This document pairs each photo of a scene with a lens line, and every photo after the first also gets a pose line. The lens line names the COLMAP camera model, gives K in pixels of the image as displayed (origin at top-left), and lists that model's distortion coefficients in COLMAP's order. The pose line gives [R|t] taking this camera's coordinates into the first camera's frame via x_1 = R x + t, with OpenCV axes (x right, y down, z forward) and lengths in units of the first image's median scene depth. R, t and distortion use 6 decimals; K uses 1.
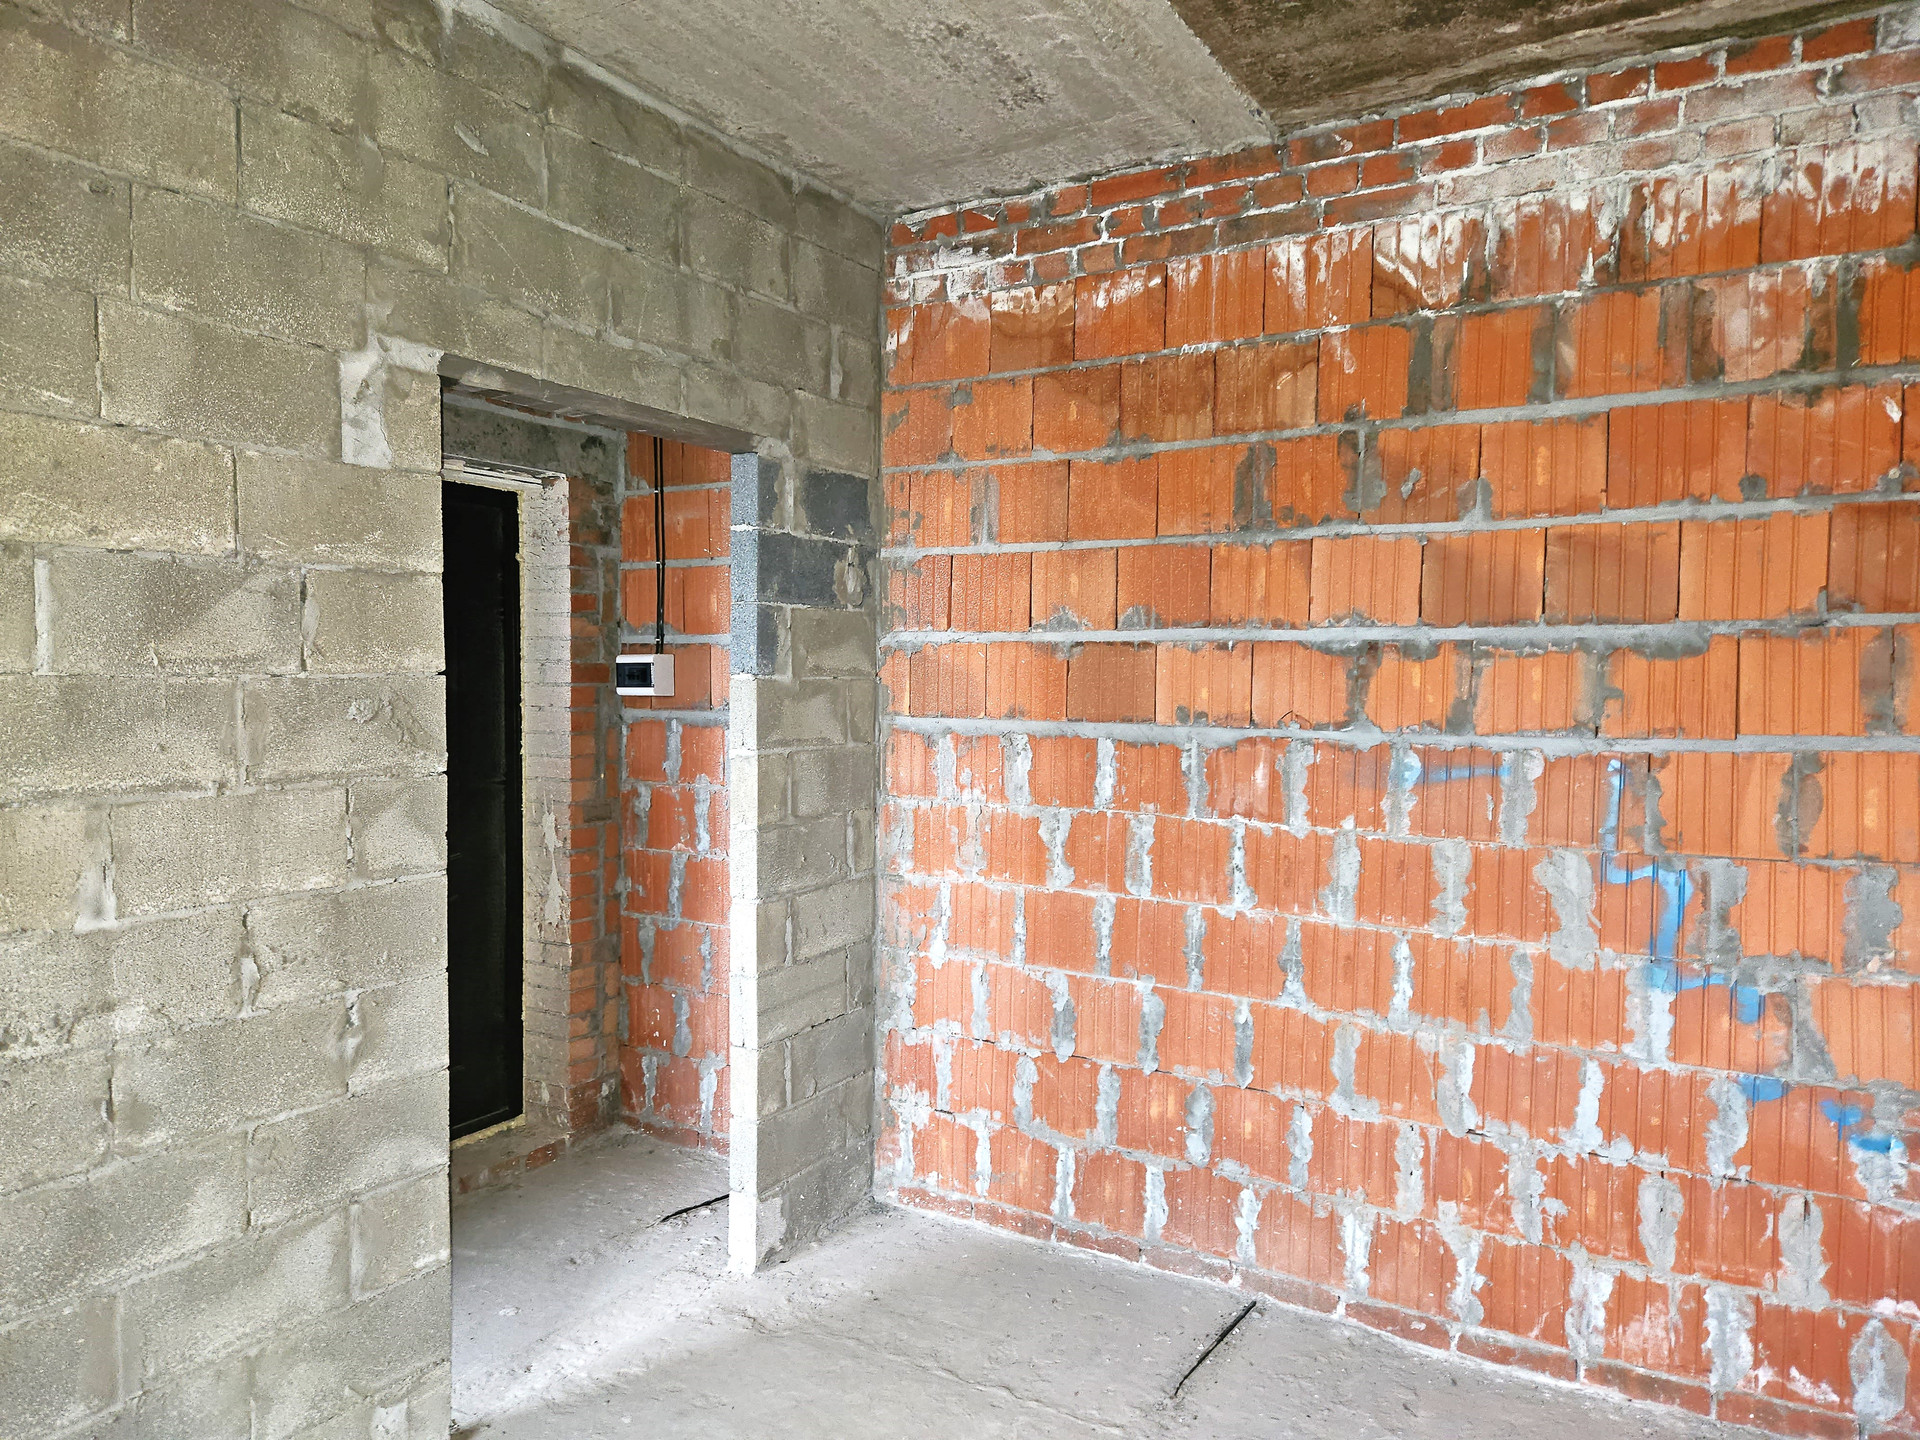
lens RADIAL K [[1290.0, 0, 966.4], [0, 1290.0, 731.7], [0, 0, 1]] dist [0.054635, -0.040983]
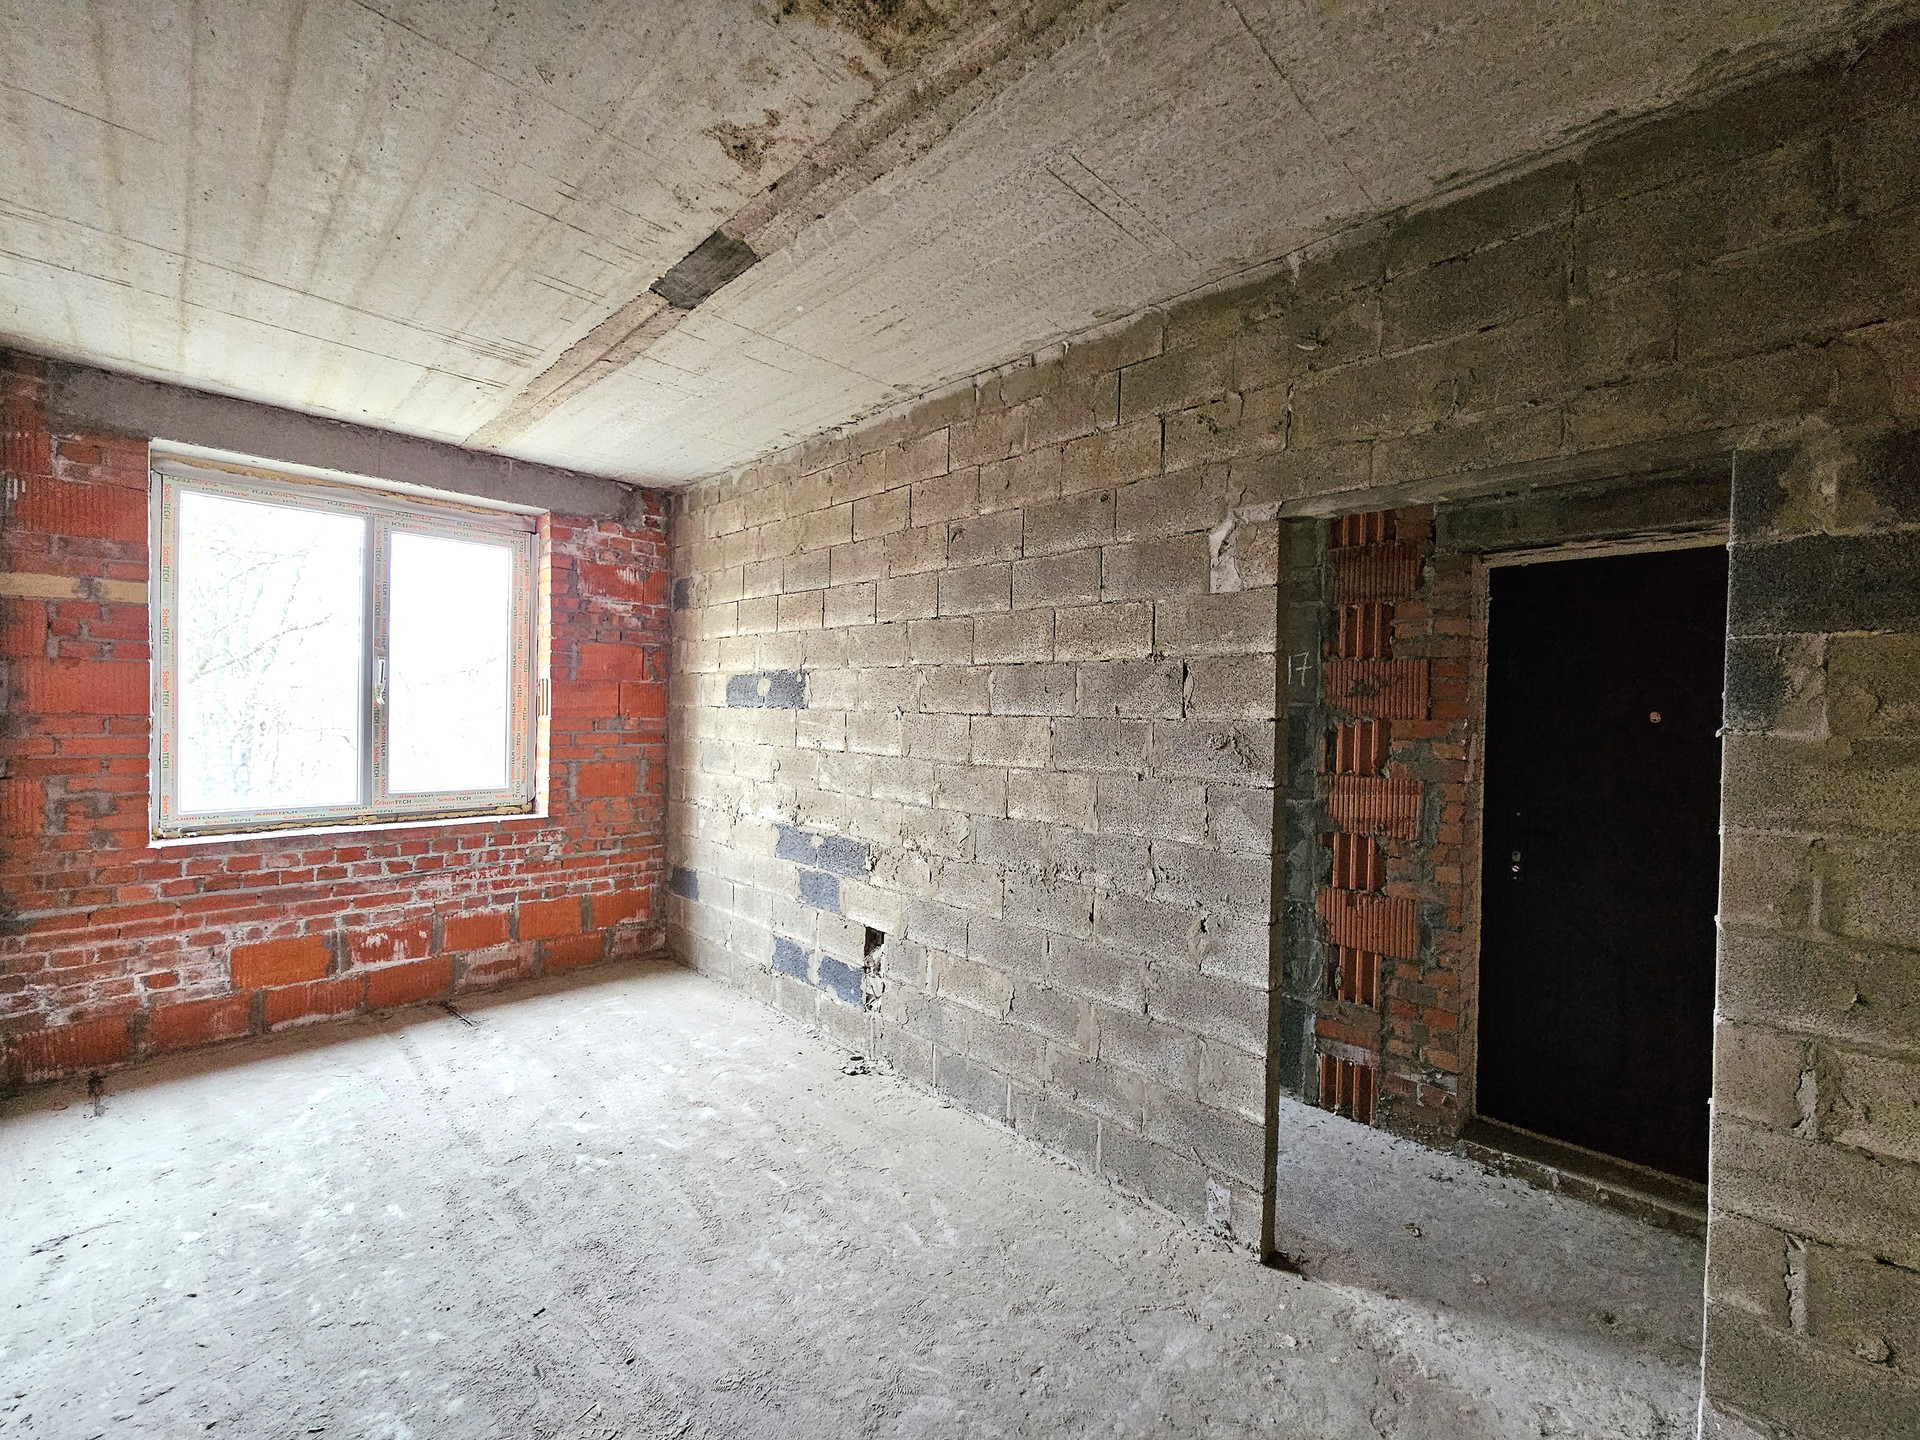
lens RADIAL K [[789.7, 0, 959.7], [0, 789.7, 720.8], [0, 0, 1]] dist [-0.000362, 0.000755]
pose [[-0.234264, 0.000293, -0.972173, 0.471270], [-0.063404, 0.997866, 0.015579, -0.030855], [0.970103, 0.065289, -0.233746, 0.750563]]
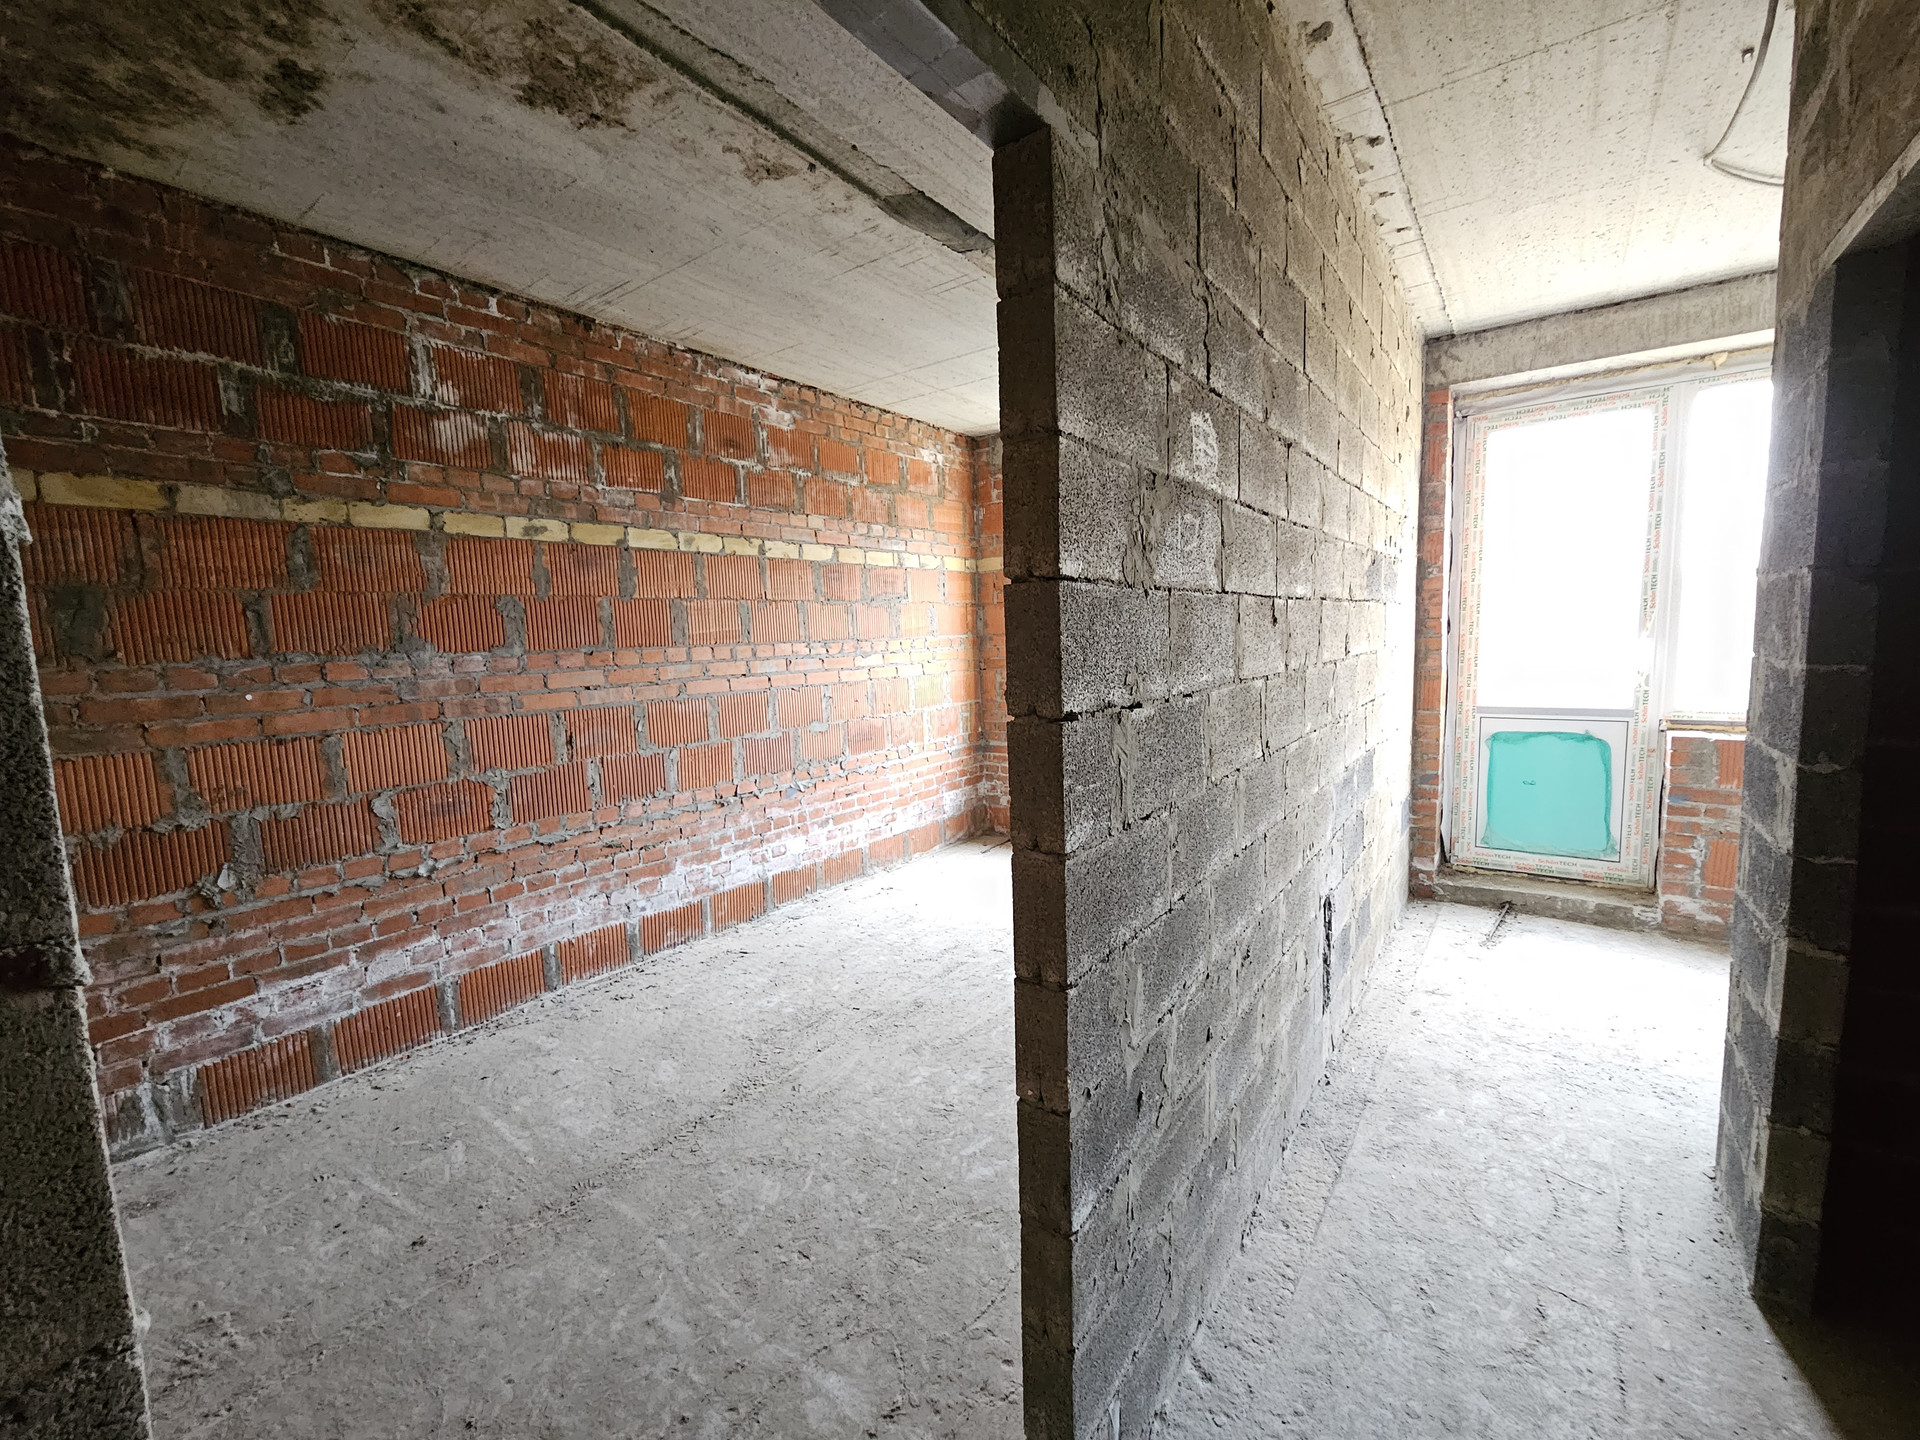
lens RADIAL K [[789.7, 0, 956.4], [0, 789.7, 721.8], [0, 0, 1]] dist [-0.000362, 0.000755]
pose [[-0.994930, 0.014698, 0.099493, -0.365481], [0.029631, 0.988193, 0.150322, -0.029328], [-0.096109, 0.152508, -0.983618, 1.261150]]
